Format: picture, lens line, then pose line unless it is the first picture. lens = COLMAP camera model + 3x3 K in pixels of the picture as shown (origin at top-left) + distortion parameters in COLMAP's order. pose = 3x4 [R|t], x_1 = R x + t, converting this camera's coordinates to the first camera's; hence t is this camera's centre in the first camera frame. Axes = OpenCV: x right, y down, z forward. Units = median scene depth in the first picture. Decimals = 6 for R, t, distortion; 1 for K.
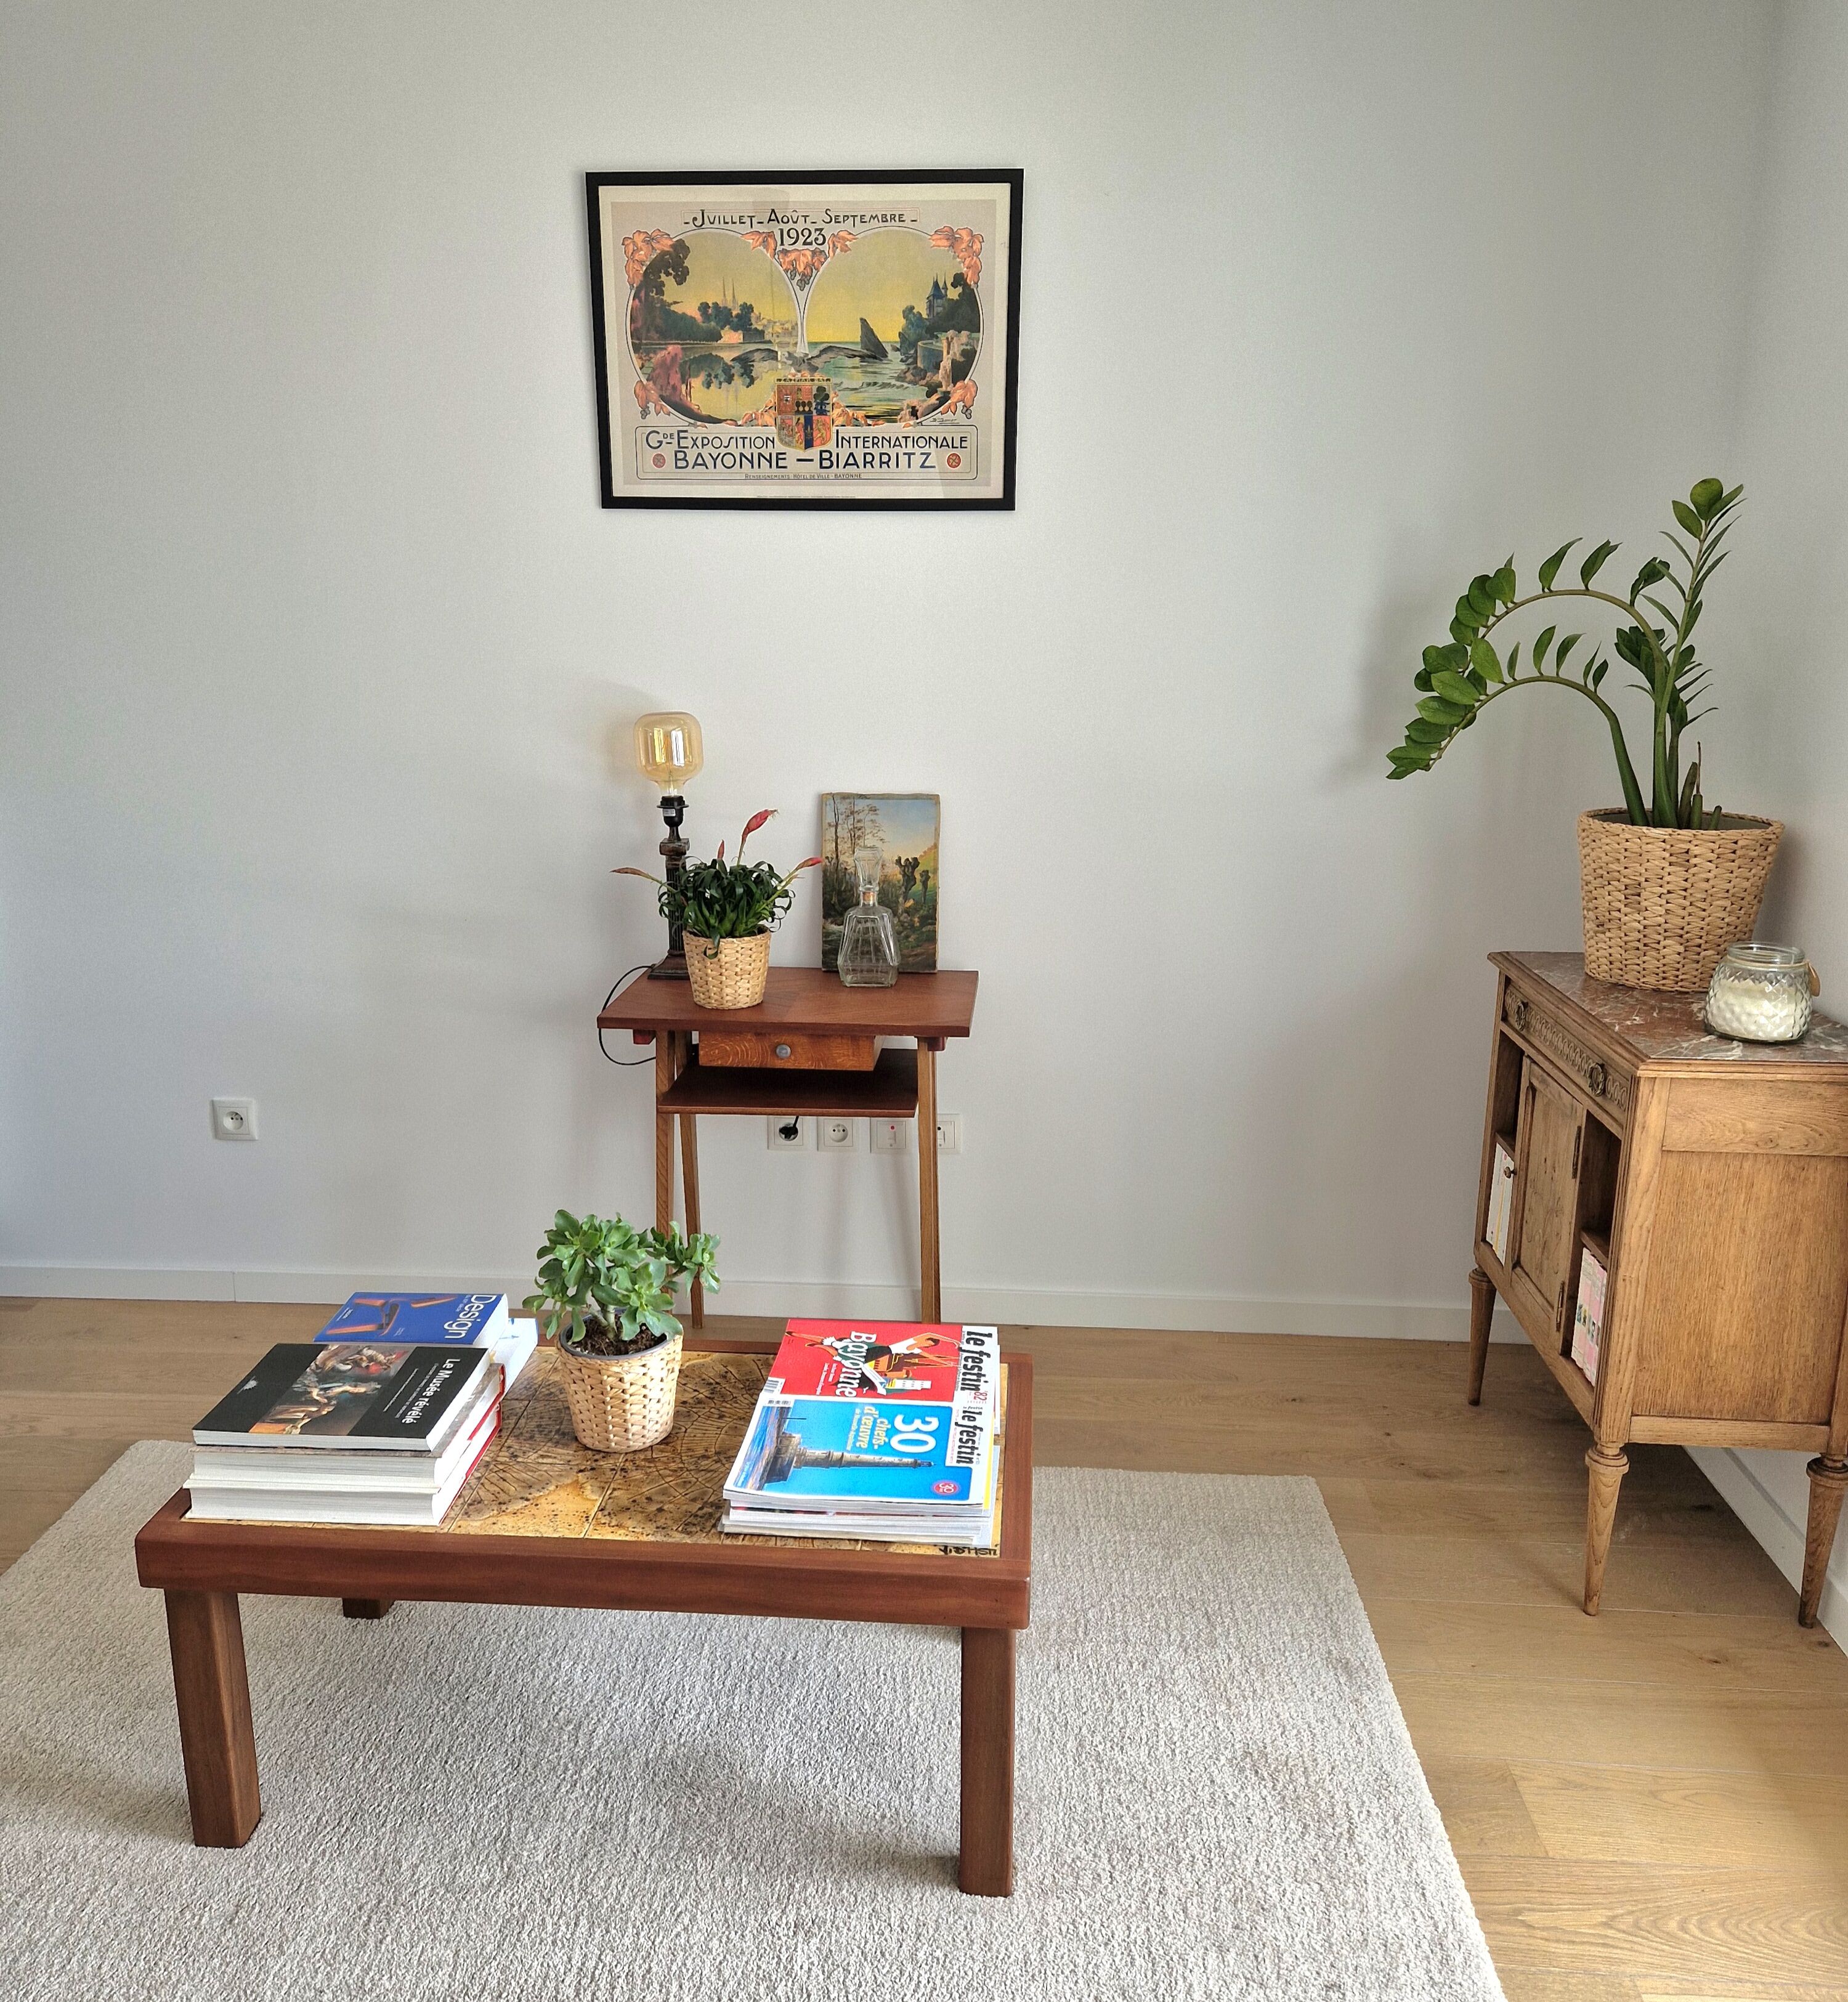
lens RADIAL K [[1639.9, 0, 902.3], [0, 1639.9, 1013.3], [0, 0, 1]] dist [0.092872, -0.085705]
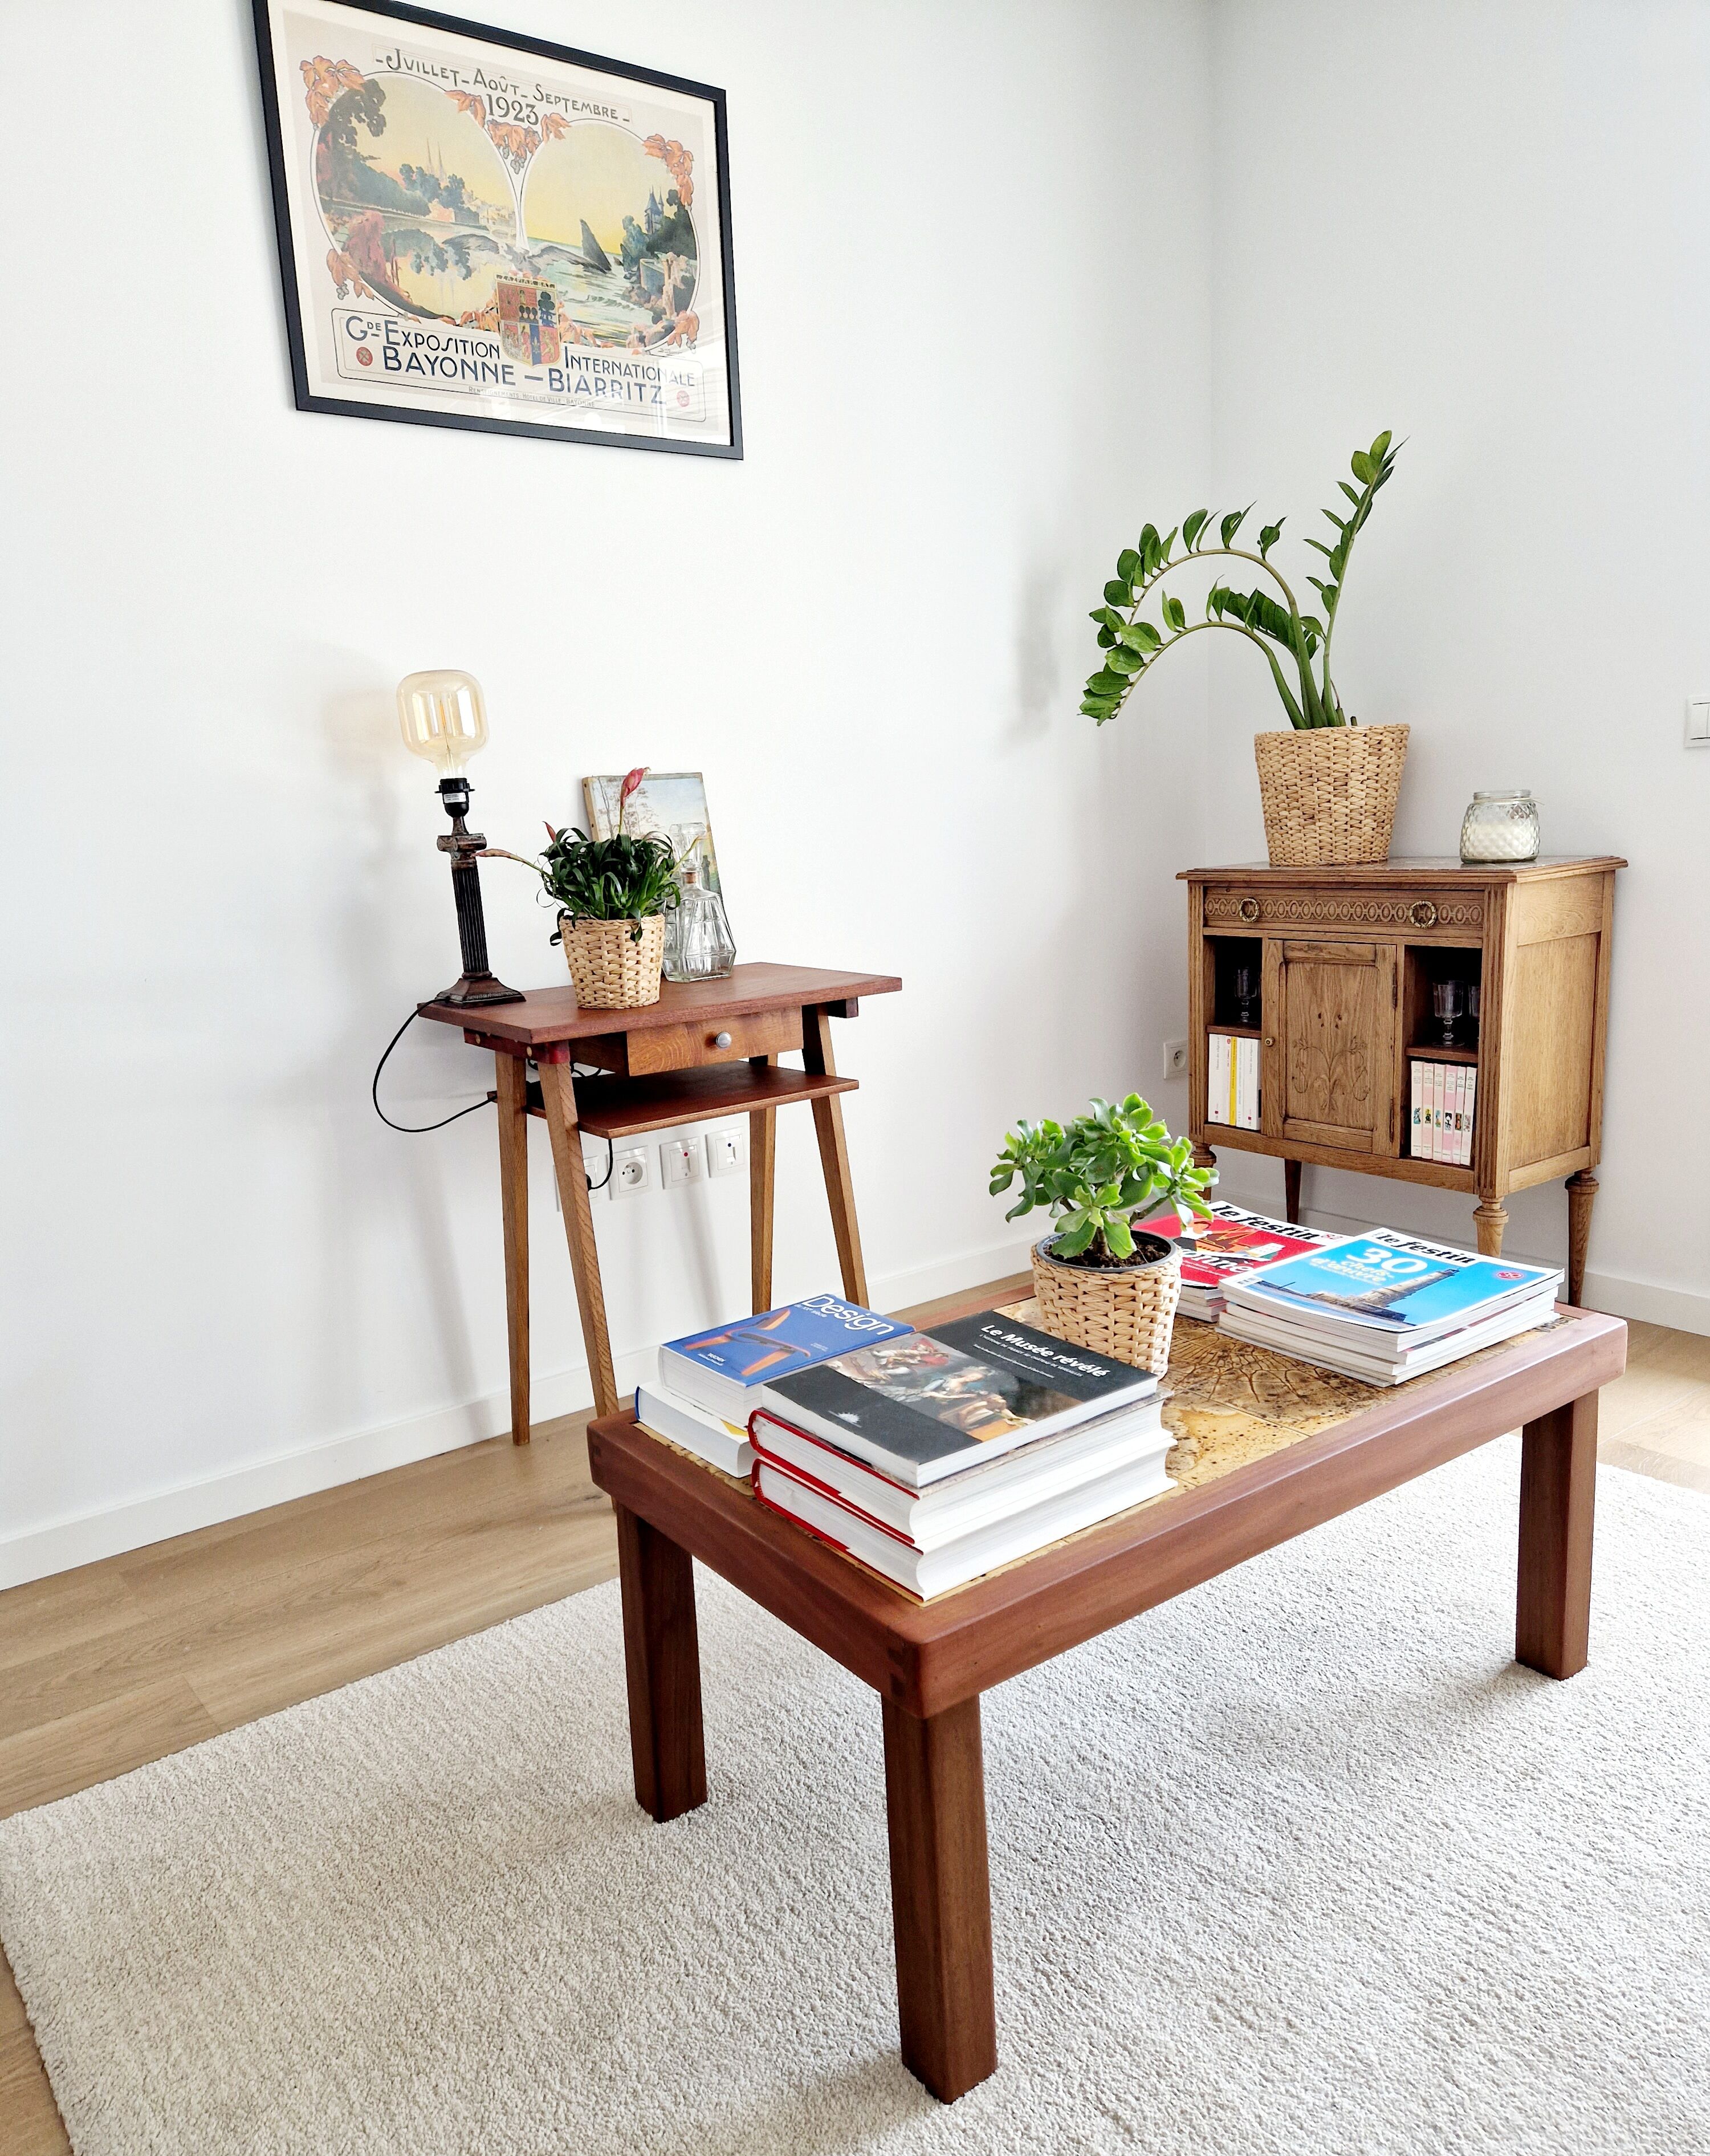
lens RADIAL K [[1514.4, 0, 845.9], [0, 1514.4, 1123.6], [0, 0, 1]] dist [0.086656, -0.078243]
pose [[0.752567, -0.179911, 0.633462, -0.637232], [0.214841, 0.976400, 0.022073, 0.073787], [-0.622483, 0.119482, 0.773459, 0.410202]]
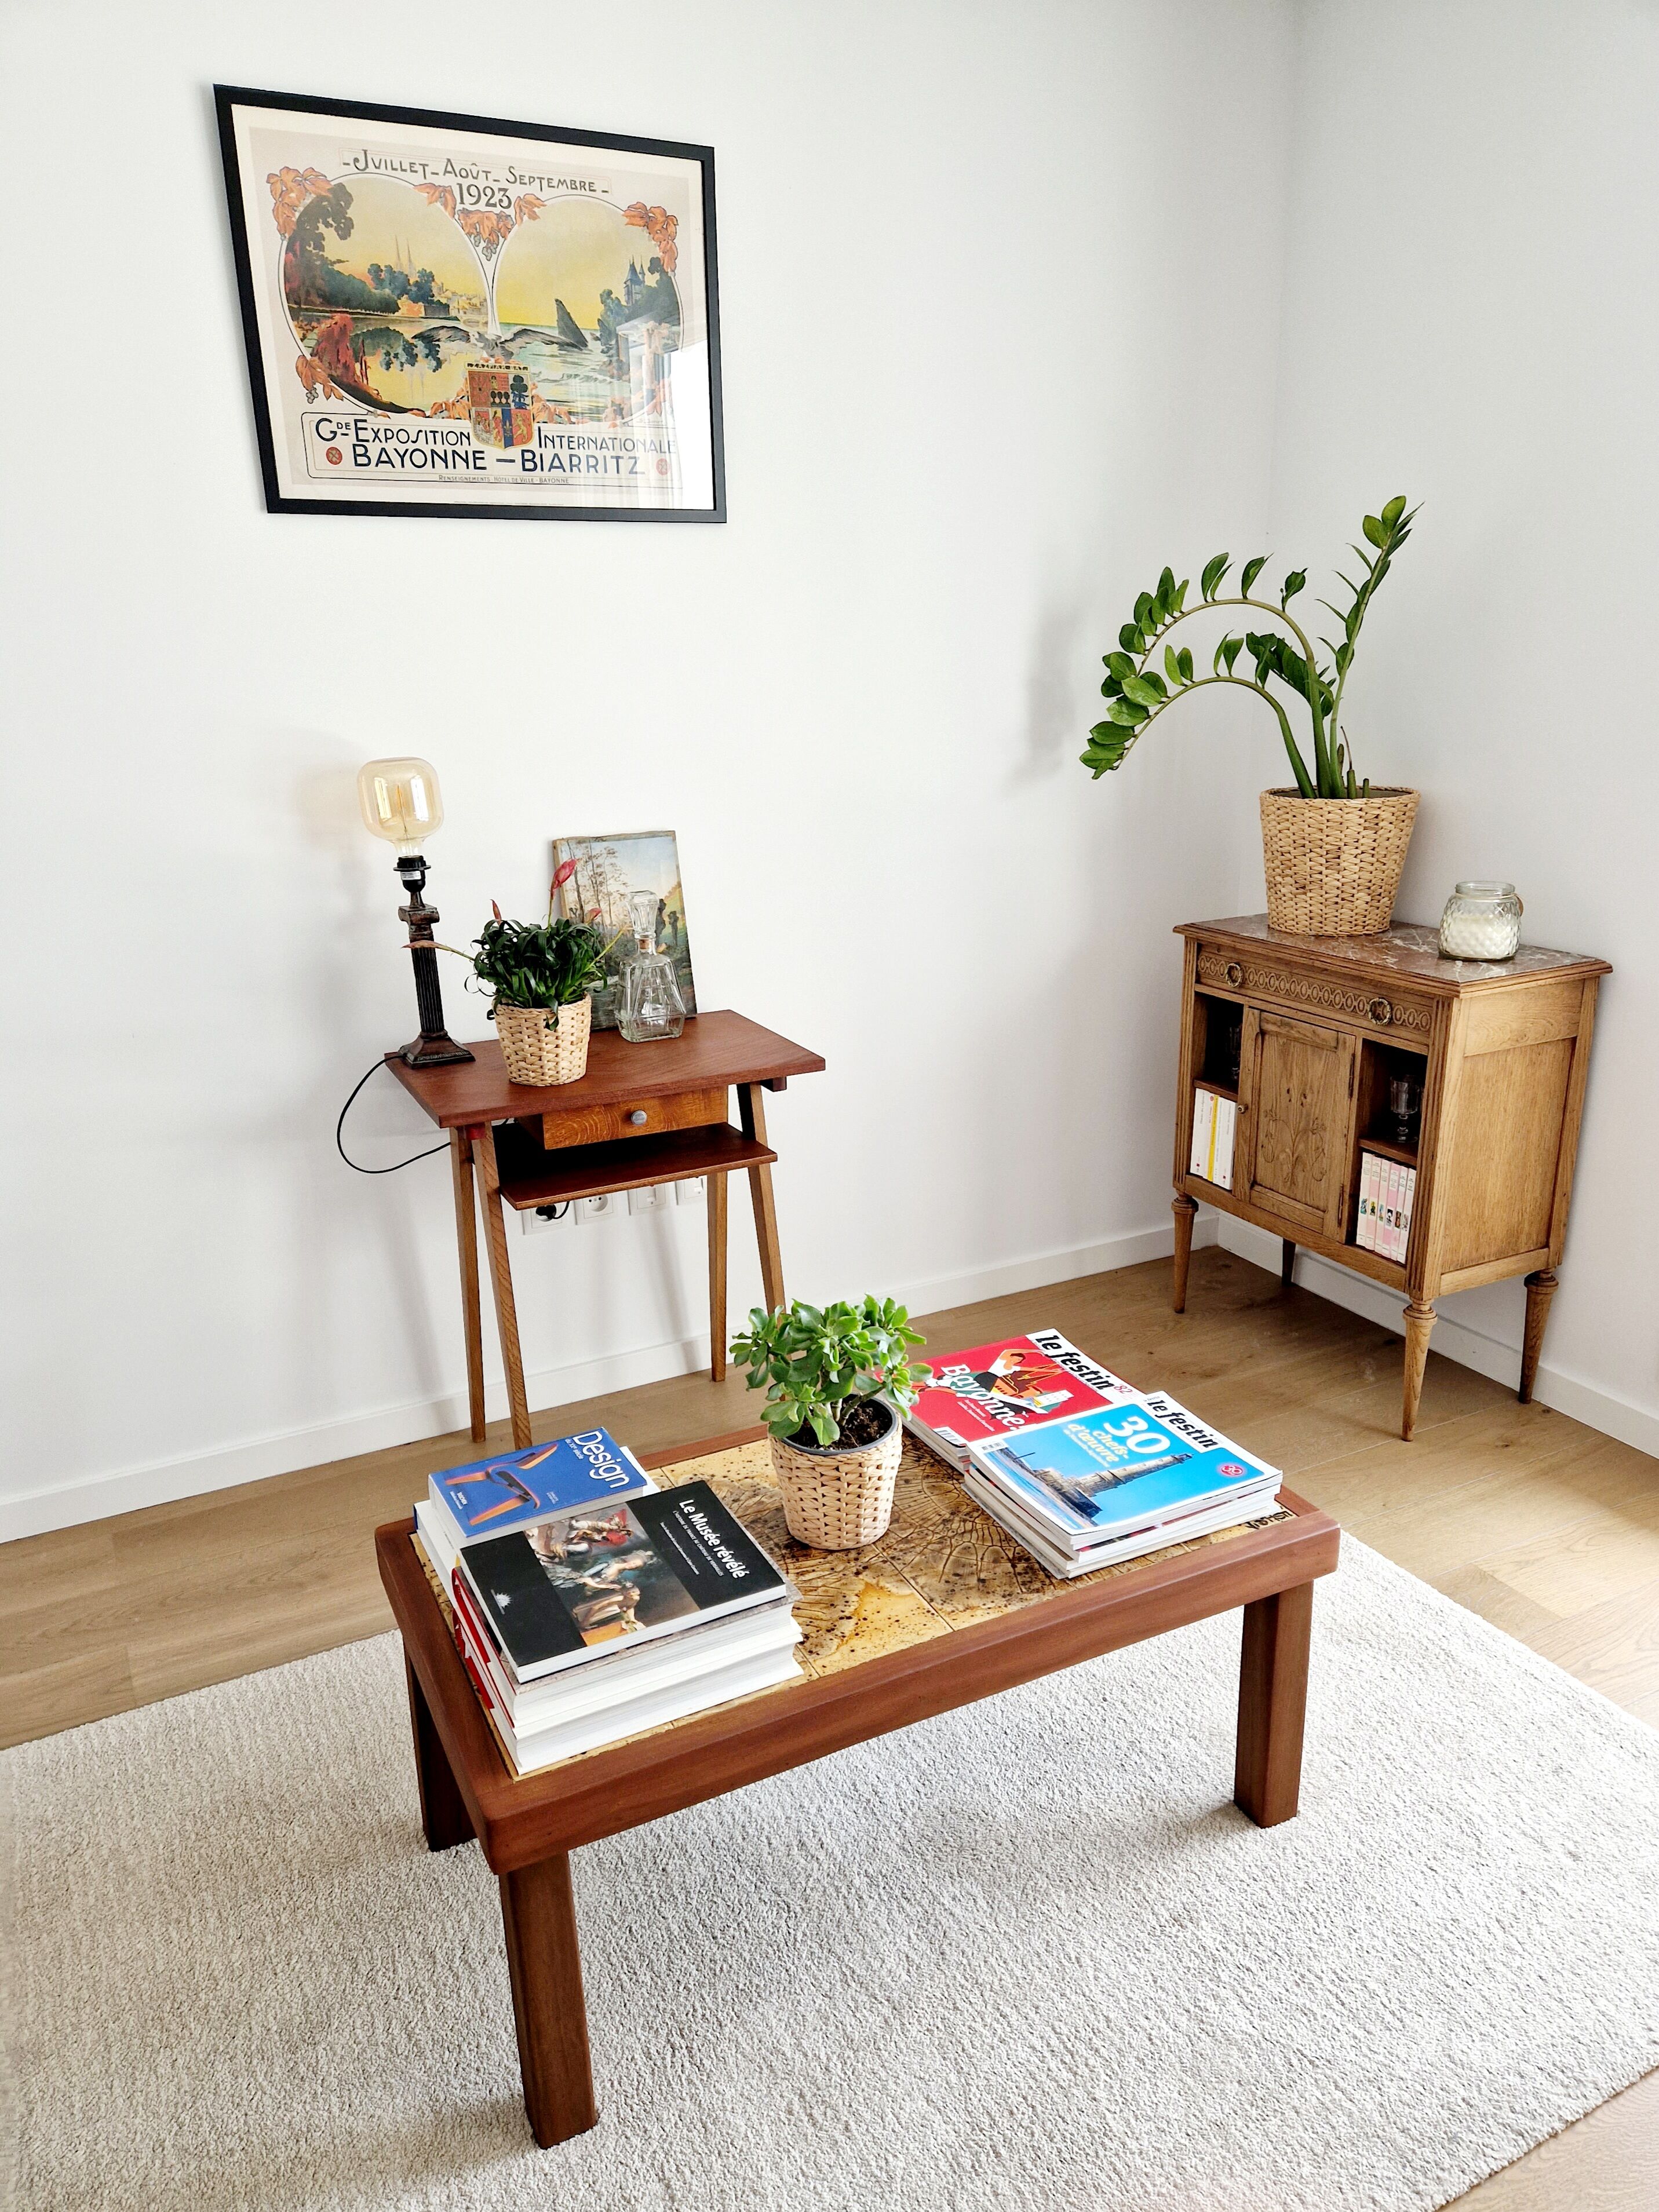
lens RADIAL K [[1539.9, 0, 848.4], [0, 1539.9, 1158.9], [0, 0, 1]] dist [0.084916, -0.073944]
pose [[0.851660, -0.188453, 0.489041, -0.478166], [0.153084, 0.981872, 0.111773, -0.039686], [-0.501239, -0.020328, 0.865070, 0.215635]]
